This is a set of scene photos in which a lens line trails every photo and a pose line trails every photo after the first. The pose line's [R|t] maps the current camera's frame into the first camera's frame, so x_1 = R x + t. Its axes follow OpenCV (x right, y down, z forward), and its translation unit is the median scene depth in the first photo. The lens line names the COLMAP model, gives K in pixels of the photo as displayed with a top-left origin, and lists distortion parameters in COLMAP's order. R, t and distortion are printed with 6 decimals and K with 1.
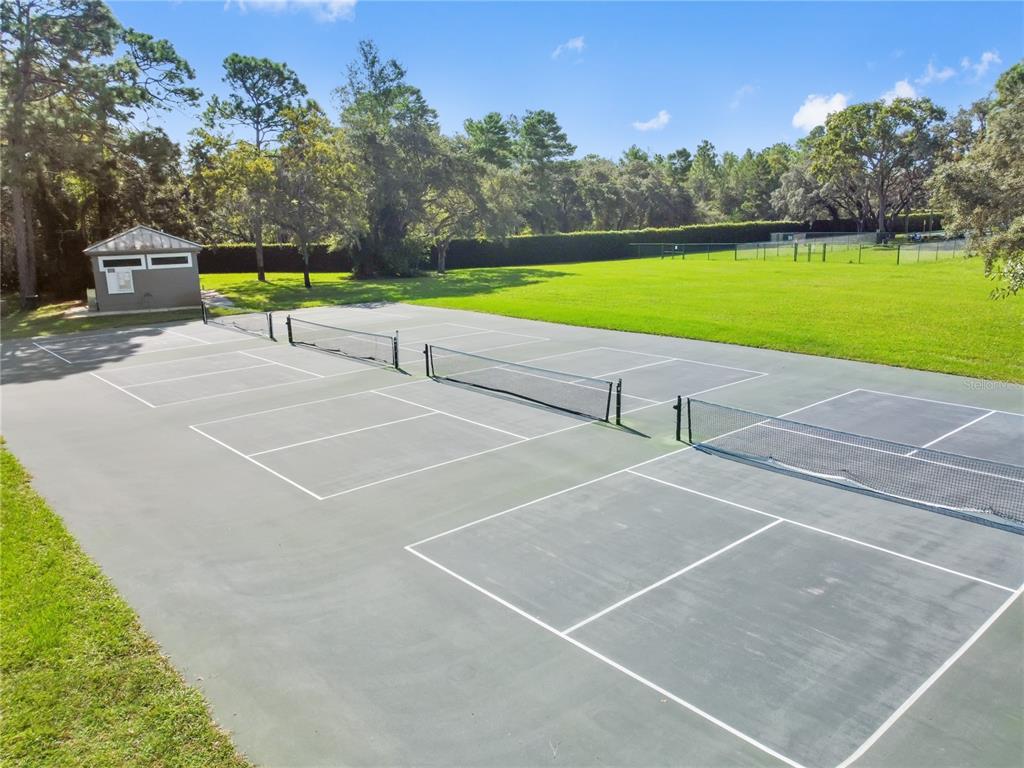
lens RADIAL K [[762.5, 0, 512.2], [0, 762.5, 382.3], [0, 0, 1]] dist [0.009162, 0.001361]
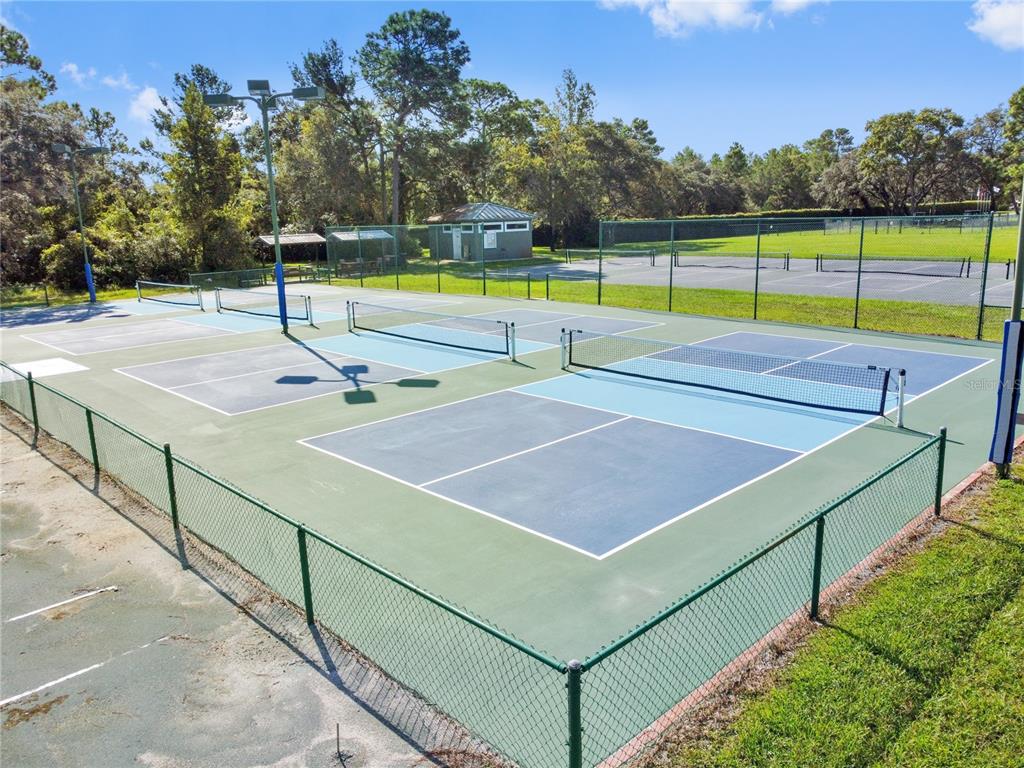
lens RADIAL K [[762.5, 0, 511.7], [0, 762.5, 384.4], [0, 0, 1]] dist [0.009162, 0.001361]
pose [[0.997898, -0.021270, 0.061218, -0.261935], [0.021313, 0.999773, -0.000059, 0.067631], [-0.061203, 0.001364, 0.998124, -0.214696]]
